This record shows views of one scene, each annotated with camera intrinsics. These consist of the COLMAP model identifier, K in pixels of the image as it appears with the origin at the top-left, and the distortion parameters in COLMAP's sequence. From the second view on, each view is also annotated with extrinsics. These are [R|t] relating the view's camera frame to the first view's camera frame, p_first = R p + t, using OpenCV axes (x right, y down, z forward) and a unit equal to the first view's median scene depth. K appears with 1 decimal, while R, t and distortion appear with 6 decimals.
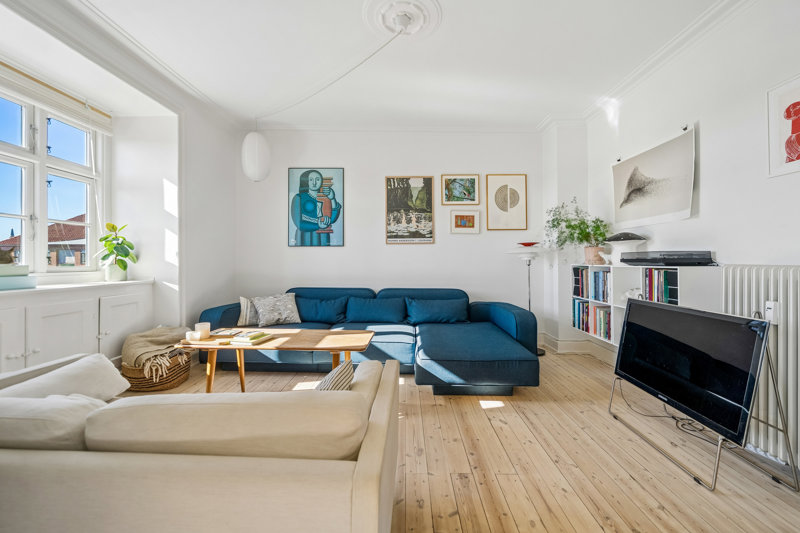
lens RADIAL K [[319.9, 0, 407.0], [0, 319.9, 260.9], [0, 0, 1]] dist [0.001437, -0.000715]
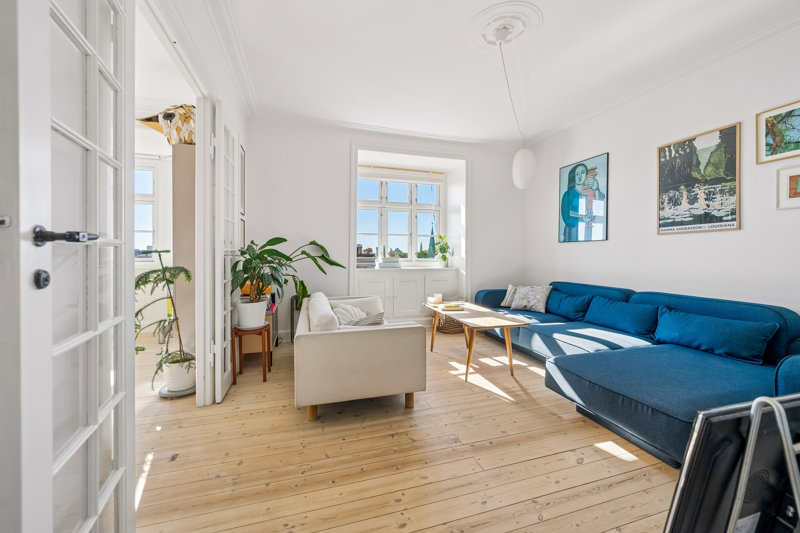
lens RADIAL K [[319.9, 0, 402.8], [0, 319.9, 260.7], [0, 0, 1]] dist [0.001437, -0.000715]
pose [[0.303826, 0.017154, -0.952573, 0.490461], [-0.006039, 0.999852, 0.016079, 0.000710], [0.952709, 0.000867, 0.303884, 0.186638]]
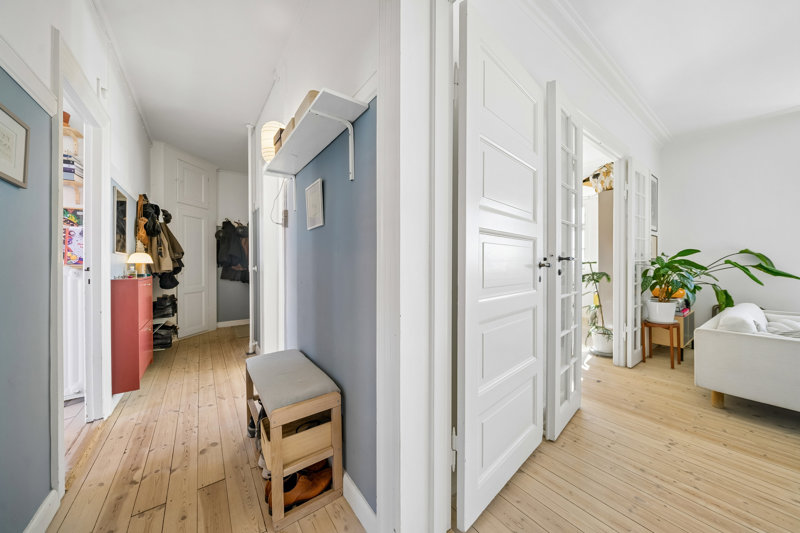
lens RADIAL K [[271.6, 0, 405.3], [0, 271.6, 264.2], [0, 0, 1]] dist [-0.007846, 0.000248]
pose [[-0.801501, -0.000464, -0.597993, 0.722493], [-0.000098, 1.000000, -0.000644, 0.001089], [0.597993, -0.000458, -0.801501, 0.257485]]
